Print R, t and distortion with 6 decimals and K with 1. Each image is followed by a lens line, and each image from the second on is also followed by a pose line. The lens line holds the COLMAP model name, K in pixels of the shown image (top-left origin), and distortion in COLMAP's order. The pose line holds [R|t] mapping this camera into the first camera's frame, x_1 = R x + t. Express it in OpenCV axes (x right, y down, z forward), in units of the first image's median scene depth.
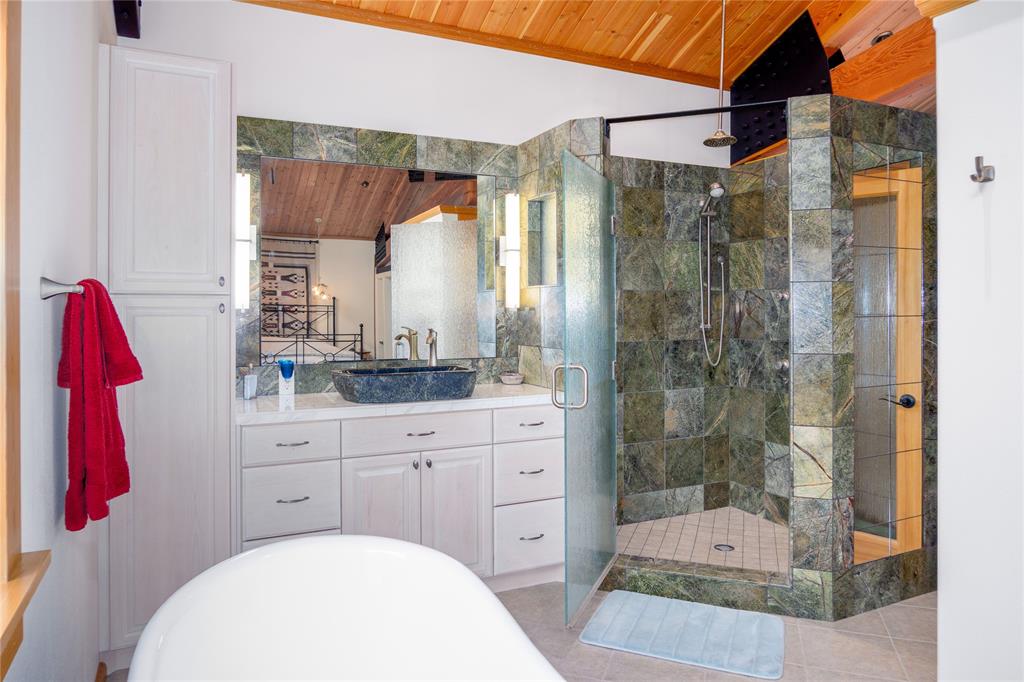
lens RADIAL K [[674.1, 0, 512.9], [0, 674.1, 307.1], [0, 0, 1]] dist [-0.020810, 0.001673]
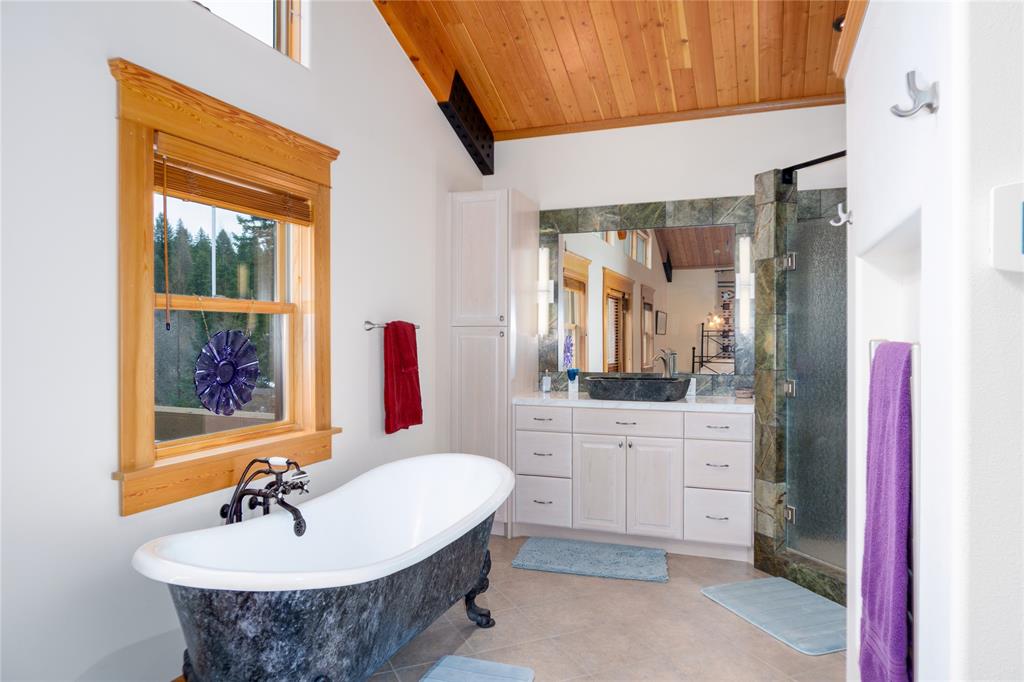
lens RADIAL K [[663.8, 0, 516.1], [0, 663.8, 333.6], [0, 0, 1]] dist [-0.018963, 0.000824]
pose [[0.692973, -0.001475, -0.720962, 0.646949], [0.002552, 0.999997, 0.000407, -0.000369], [0.720959, -0.002122, 0.692974, -0.113838]]
